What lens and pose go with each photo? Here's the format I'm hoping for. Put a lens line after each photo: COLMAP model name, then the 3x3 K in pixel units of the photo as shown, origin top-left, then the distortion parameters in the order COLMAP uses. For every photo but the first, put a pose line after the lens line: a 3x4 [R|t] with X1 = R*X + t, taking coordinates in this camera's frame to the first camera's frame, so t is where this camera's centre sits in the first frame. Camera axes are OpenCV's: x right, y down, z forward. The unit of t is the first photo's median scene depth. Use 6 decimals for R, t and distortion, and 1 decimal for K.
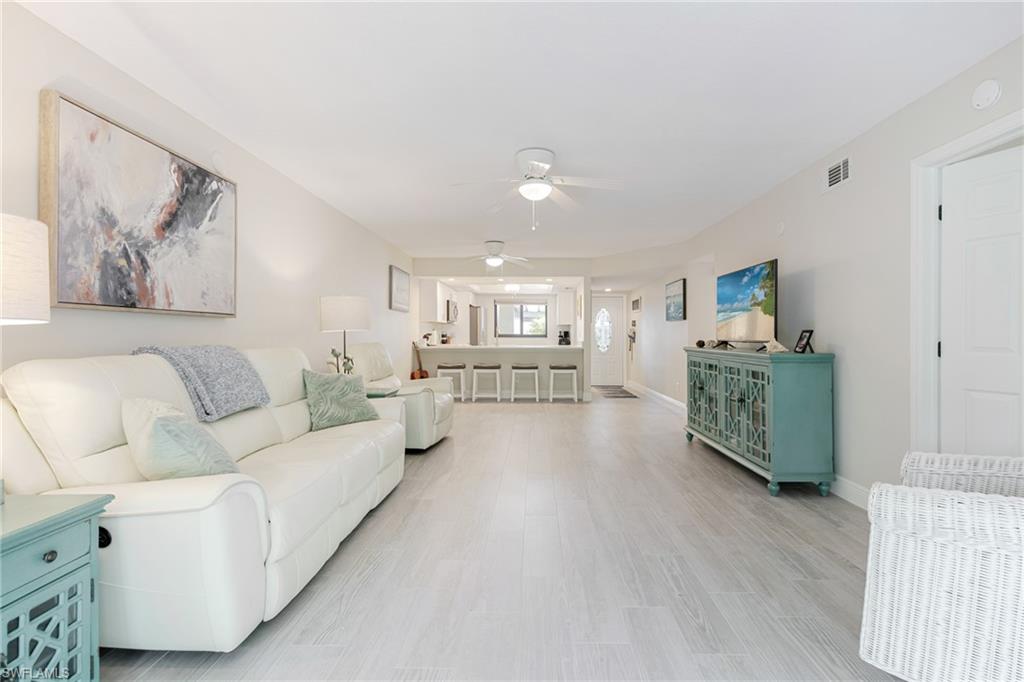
lens RADIAL K [[470.0, 0, 521.9], [0, 470.0, 332.3], [0, 0, 1]] dist [0.011944, -0.002316]
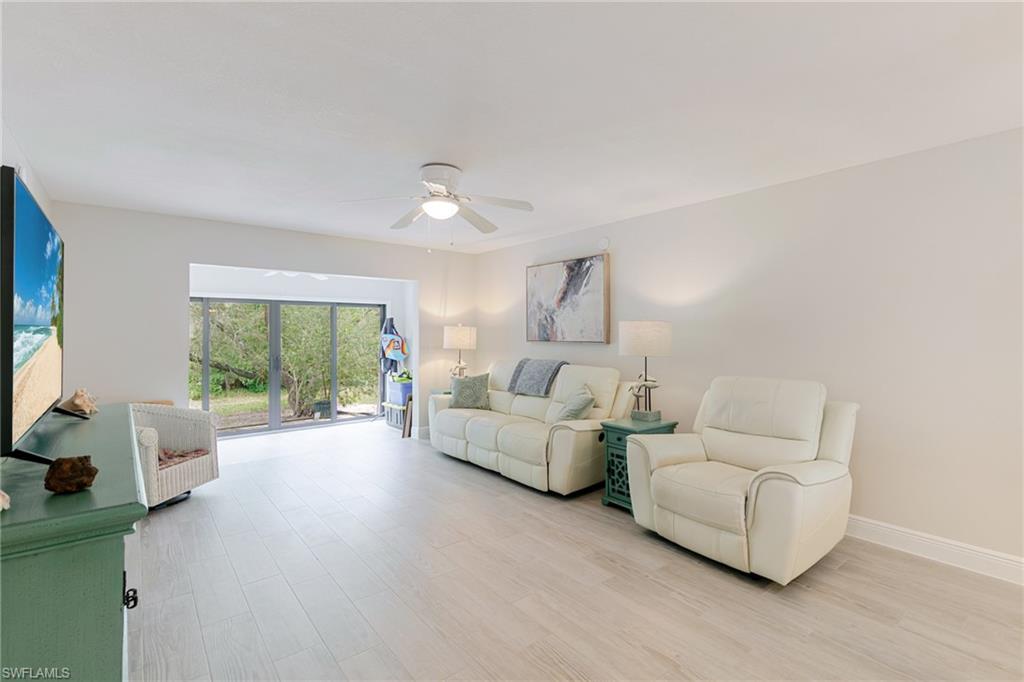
lens RADIAL K [[470.0, 0, 516.8], [0, 470.0, 334.1], [0, 0, 1]] dist [0.011944, -0.002316]
pose [[-0.757514, -0.000018, -0.652819, 0.418923], [0.002706, 0.999991, -0.003167, -0.044189], [0.652813, -0.004166, -0.757507, 1.450124]]
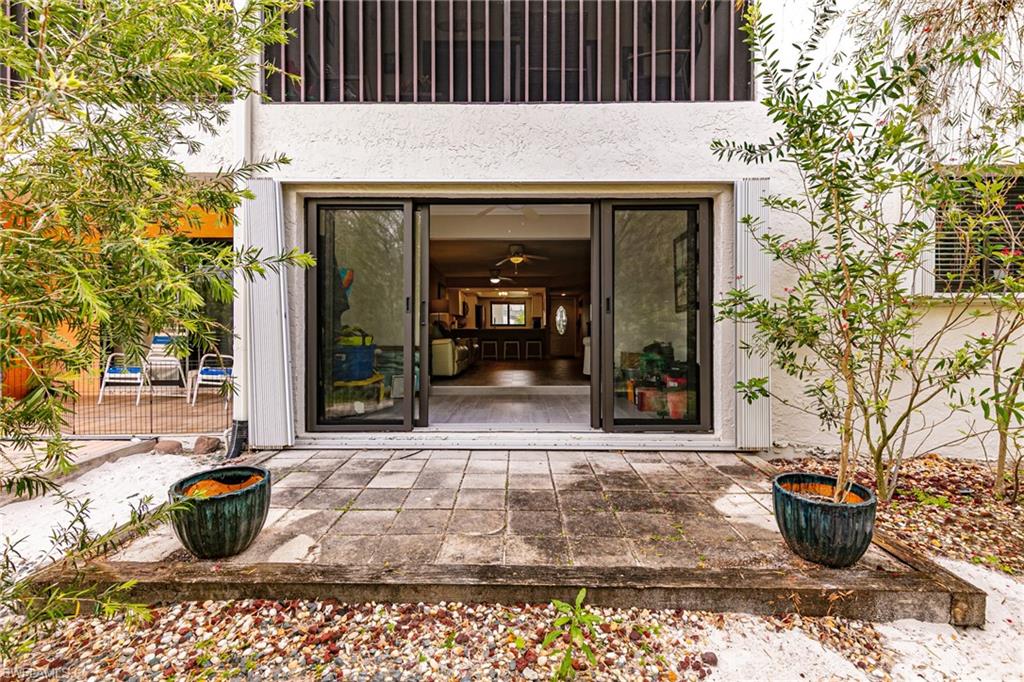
lens RADIAL K [[470.0, 0, 513.2], [0, 470.0, 340.8], [0, 0, 1]] dist [0.011944, -0.002316]
pose [[0.999865, -0.003606, 0.016060, -0.028402], [0.003414, 0.999922, 0.012015, 0.104045], [-0.016103, -0.011958, 0.999799, -1.380501]]
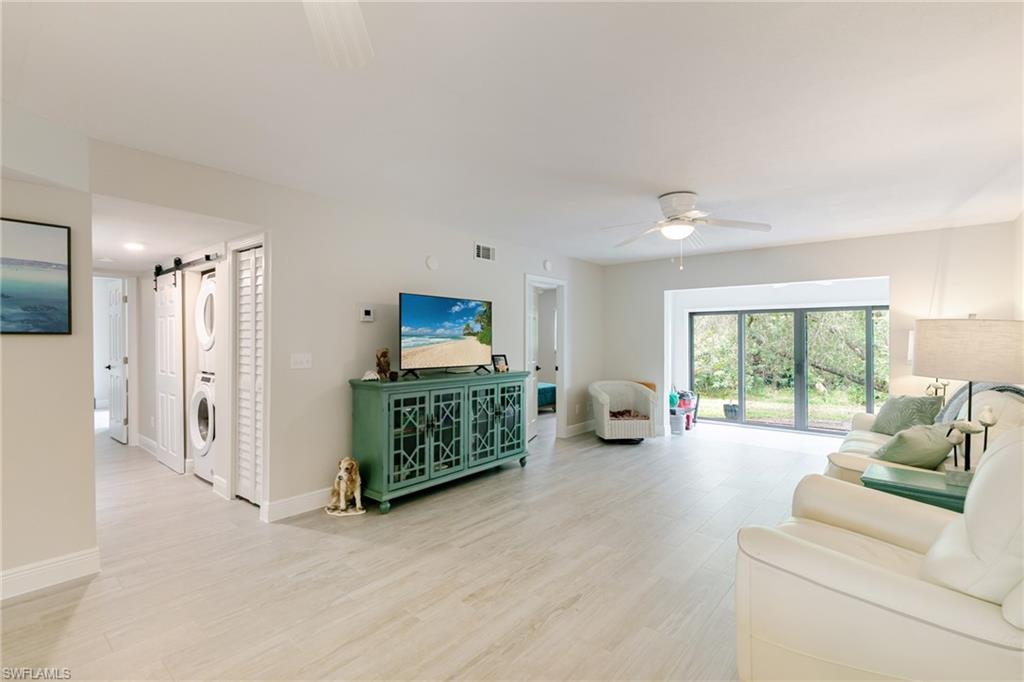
lens RADIAL K [[470.0, 0, 518.6], [0, 470.0, 341.1], [0, 0, 1]] dist [0.011944, -0.002316]
pose [[-0.785393, -0.010775, 0.618903, -0.285068], [-0.012121, 0.999924, 0.002027, -0.041462], [-0.618878, -0.005910, -0.785465, 1.675373]]
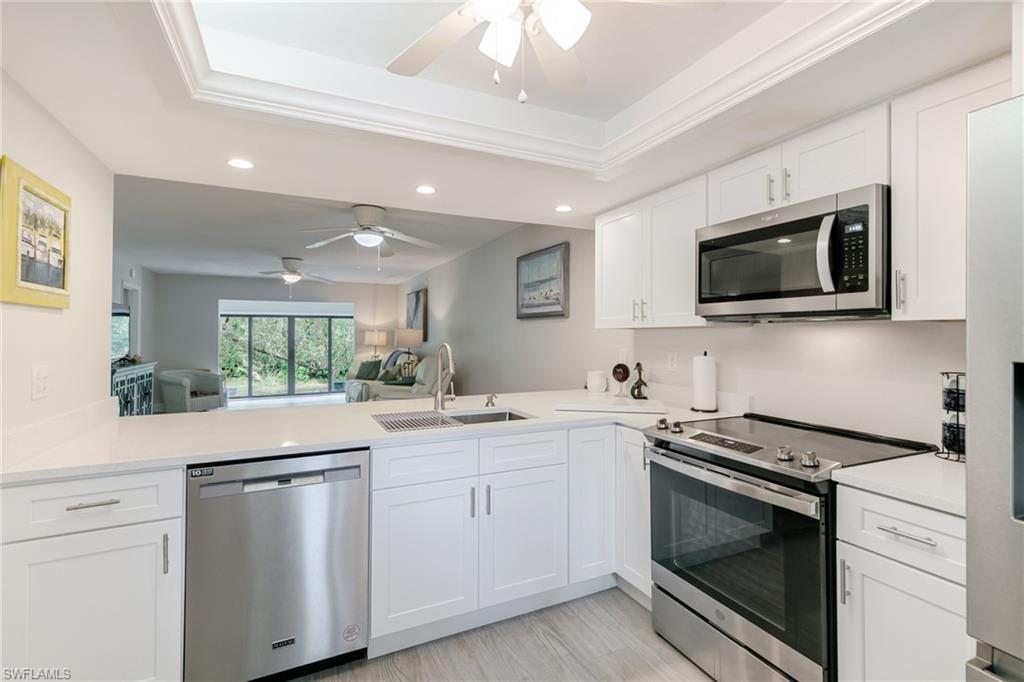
lens RADIAL K [[470.0, 0, 511.4], [0, 470.0, 318.4], [0, 0, 1]] dist [0.011944, -0.002316]
pose [[-0.890617, -0.017857, -0.454403, 0.087149], [0.002984, 0.998978, -0.045106, -0.029184], [0.454744, -0.041528, -0.889654, 2.596283]]
